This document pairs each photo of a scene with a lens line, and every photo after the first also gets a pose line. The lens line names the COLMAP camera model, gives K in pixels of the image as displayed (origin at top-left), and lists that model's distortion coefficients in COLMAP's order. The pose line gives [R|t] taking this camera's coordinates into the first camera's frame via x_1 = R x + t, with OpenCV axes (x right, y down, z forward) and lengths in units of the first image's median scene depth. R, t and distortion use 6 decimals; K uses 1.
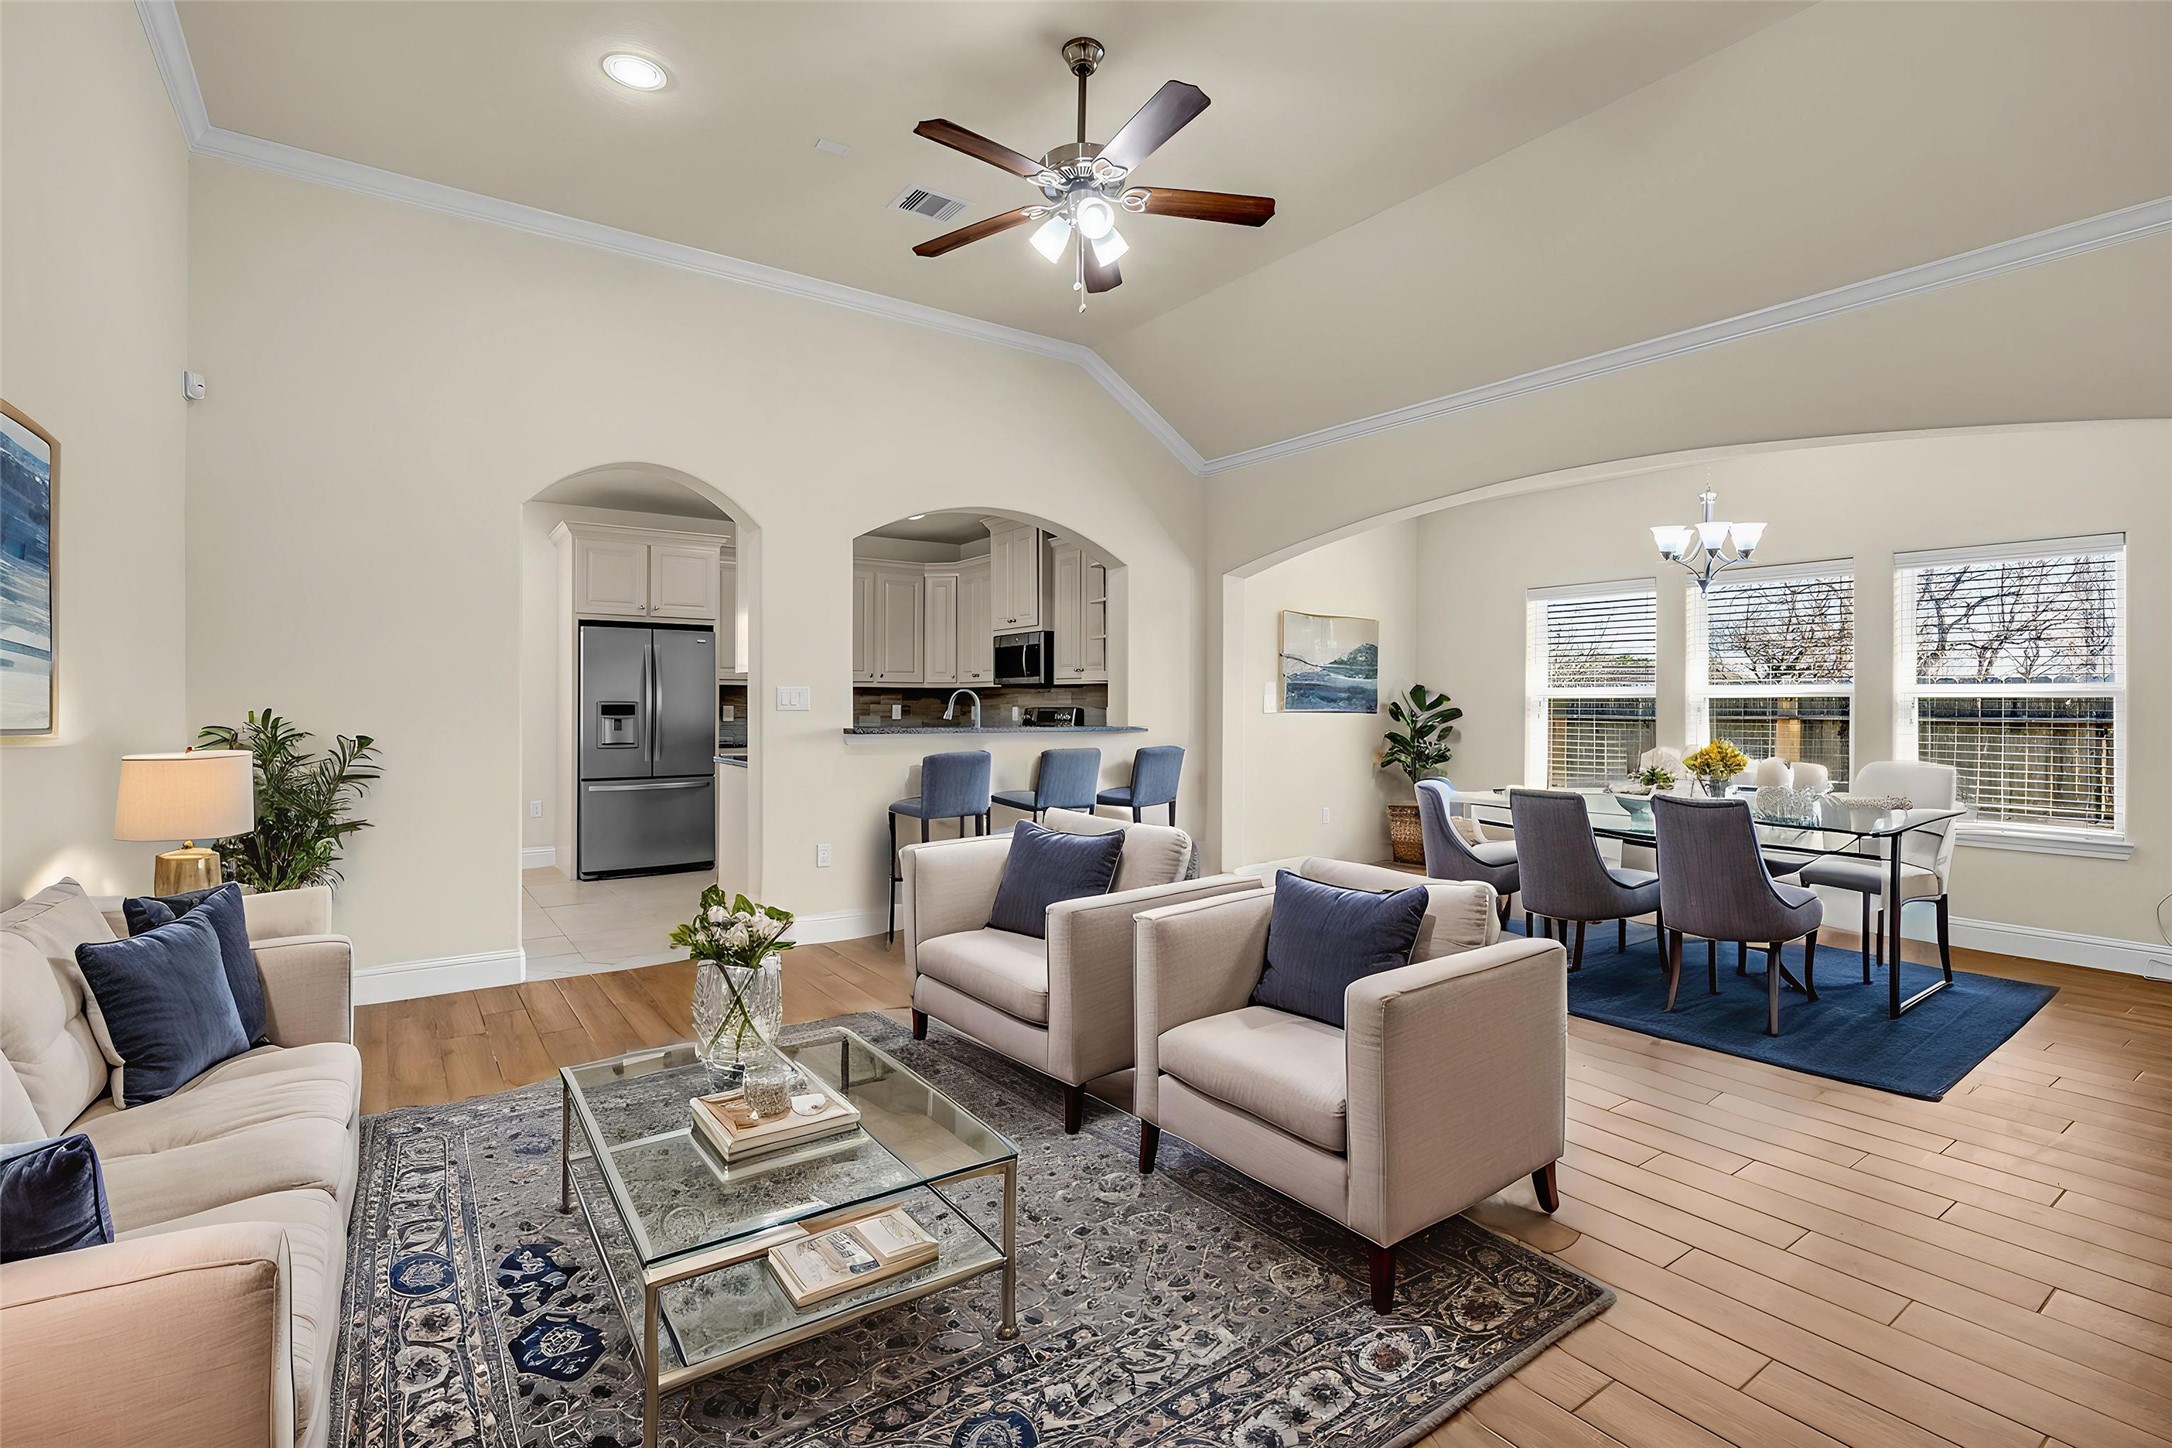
lens RADIAL K [[995.9, 0, 1080.6], [0, 995.9, 726.9], [0, 0, 1]] dist [-0.023466, 0.009464]
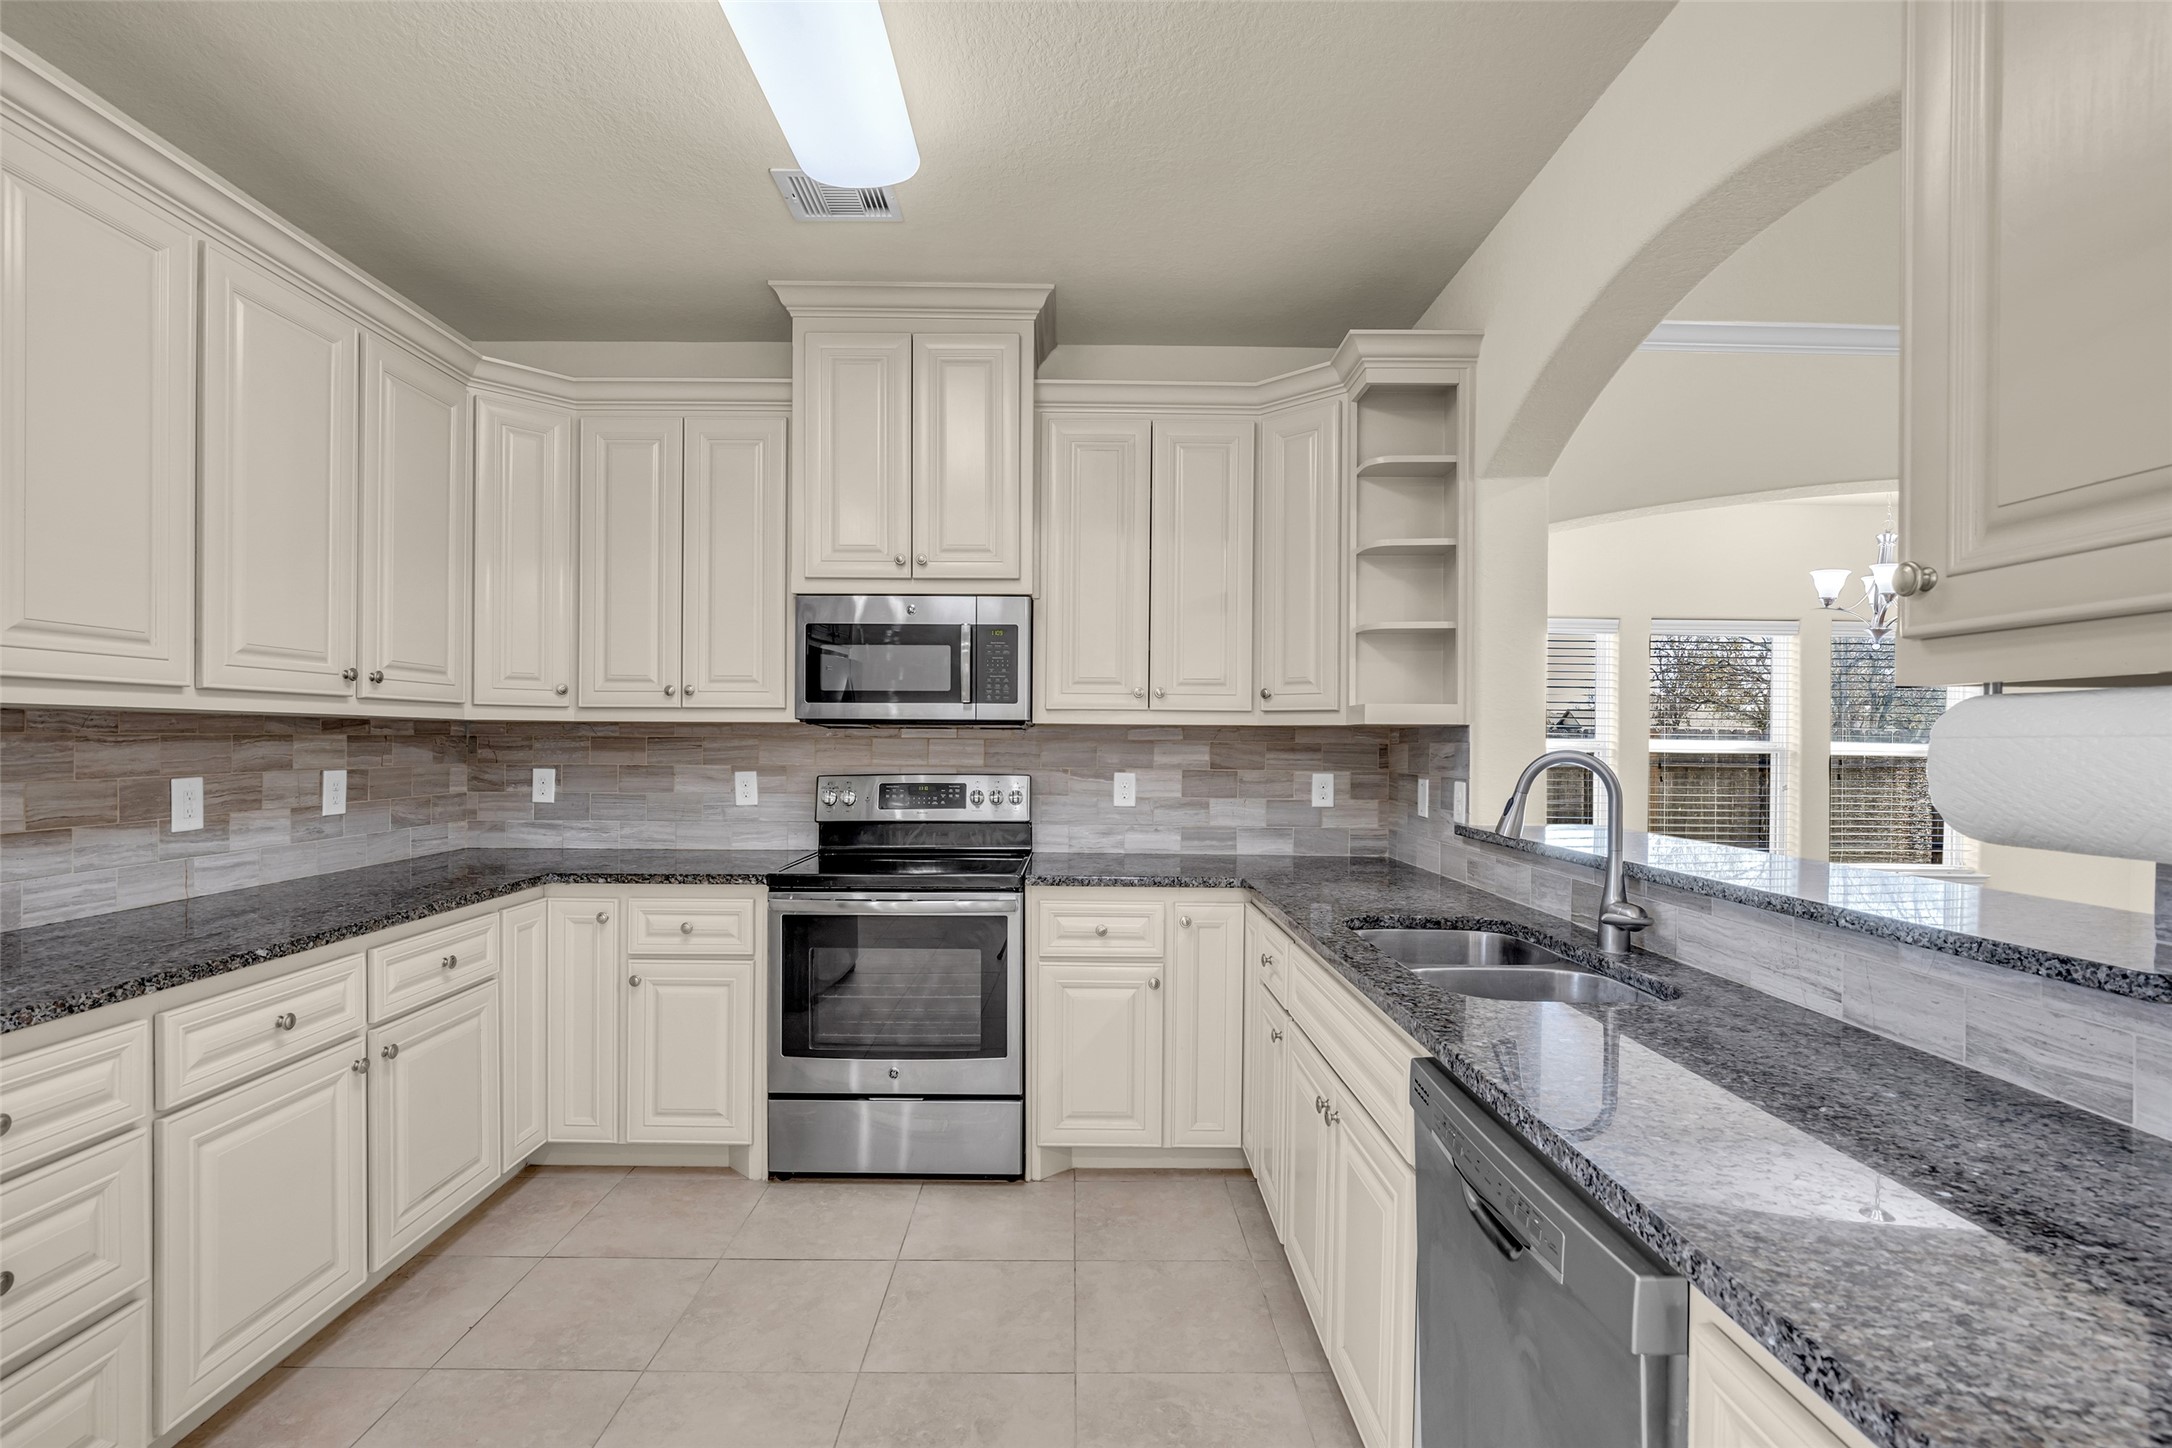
lens RADIAL K [[995.9, 0, 1080.6], [0, 995.9, 726.9], [0, 0, 1]] dist [-0.023466, 0.009464]
pose [[0.570808, -0.001511, 0.821082, -0.353086], [0.008254, 0.999958, -0.003898, -0.038044], [-0.821042, 0.009003, 0.570797, 0.712423]]
